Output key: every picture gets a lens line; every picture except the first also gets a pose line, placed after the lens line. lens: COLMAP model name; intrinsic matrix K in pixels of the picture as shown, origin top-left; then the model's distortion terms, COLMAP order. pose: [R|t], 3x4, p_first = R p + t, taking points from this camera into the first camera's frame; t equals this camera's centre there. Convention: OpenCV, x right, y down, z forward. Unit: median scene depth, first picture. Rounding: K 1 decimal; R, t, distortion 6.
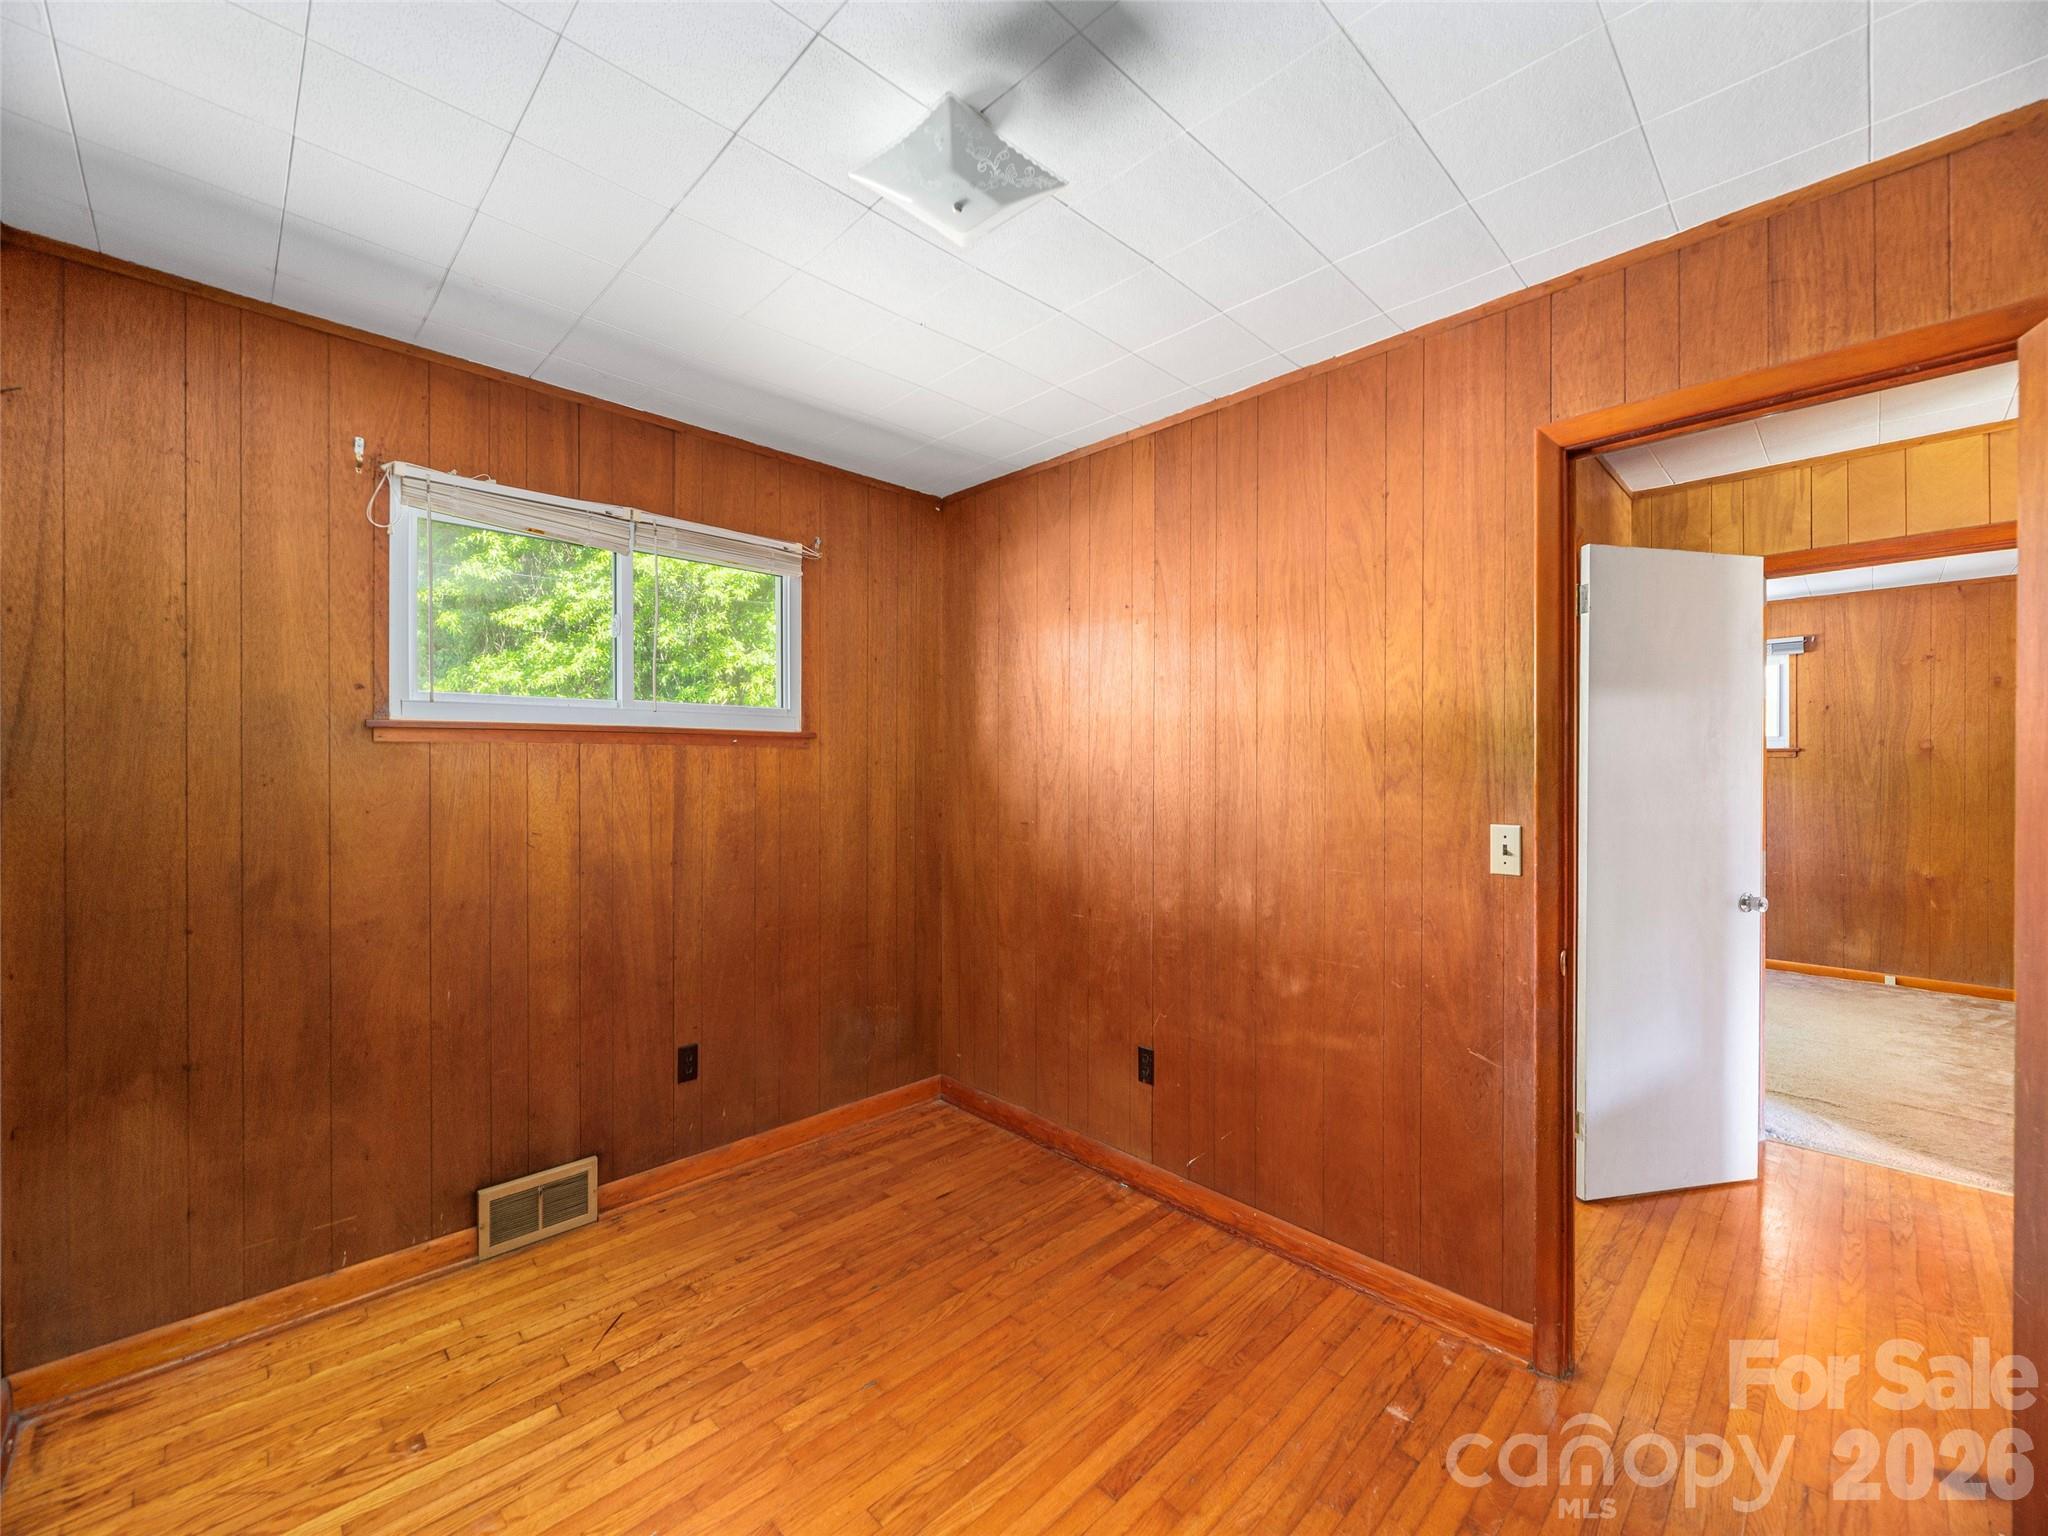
lens RADIAL K [[838.5, 0, 1030.2], [0, 838.5, 768.9], [0, 0, 1]] dist [-0.001679, -0.000069]
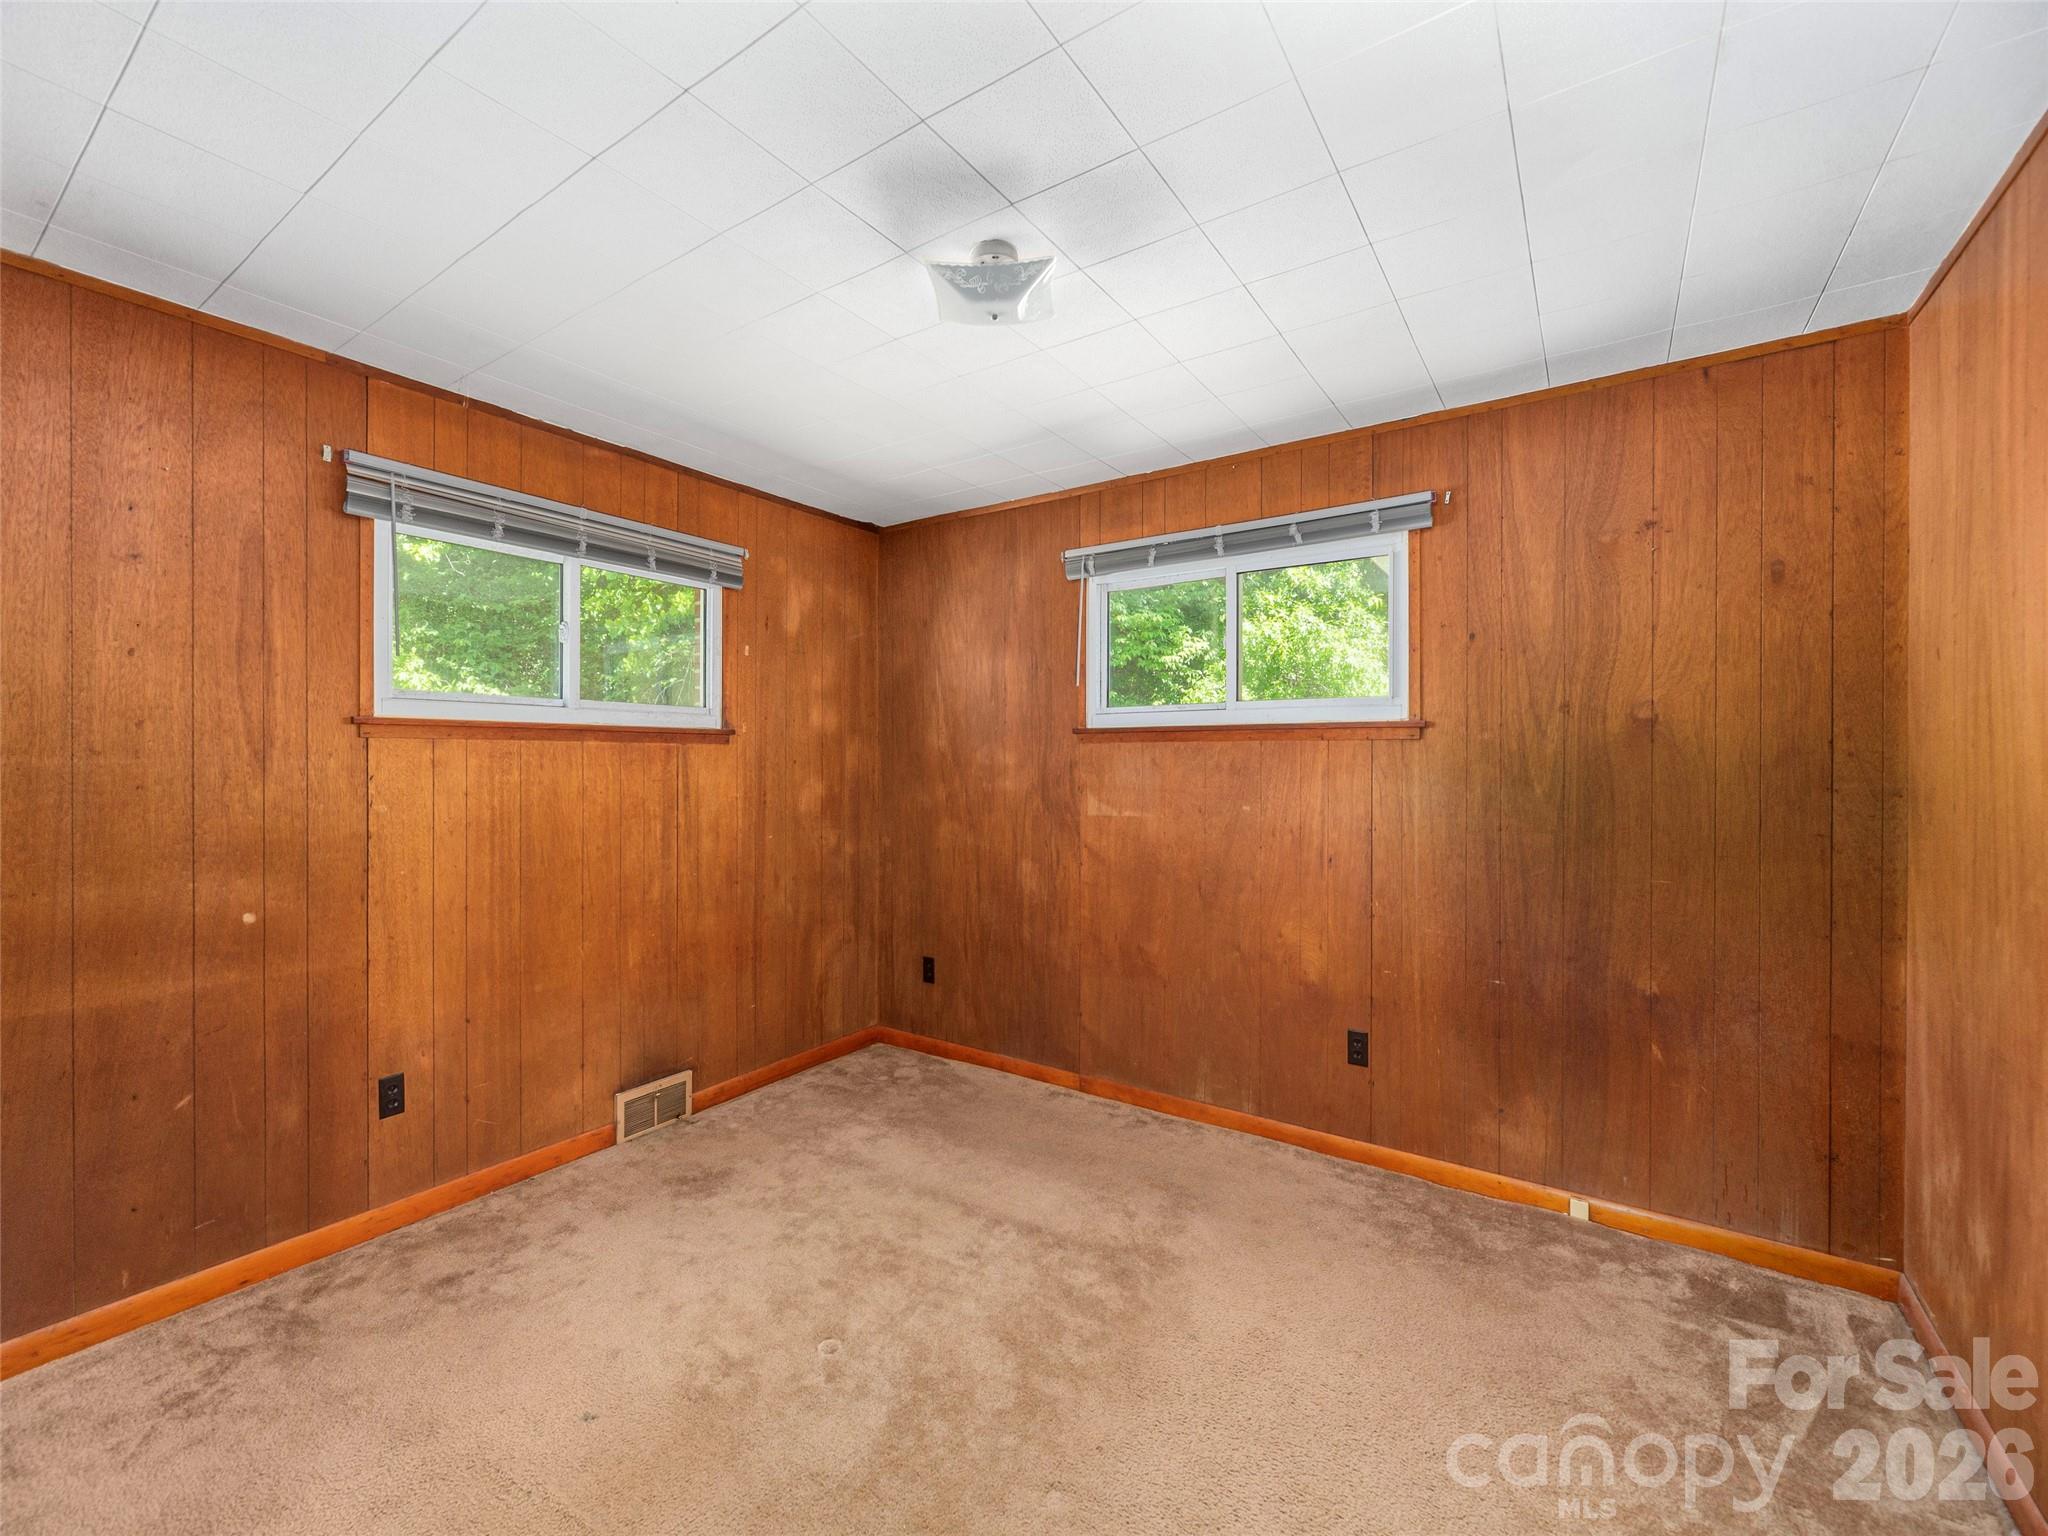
lens RADIAL K [[838.5, 0, 1030.0], [0, 838.5, 766.5], [0, 0, 1]] dist [-0.001679, -0.000069]
pose [[0.979911, 0.000371, 0.199436, 0.625335], [-0.000628, 0.999999, 0.001225, 0.001528], [-0.199436, -0.001326, 0.979910, 0.595045]]
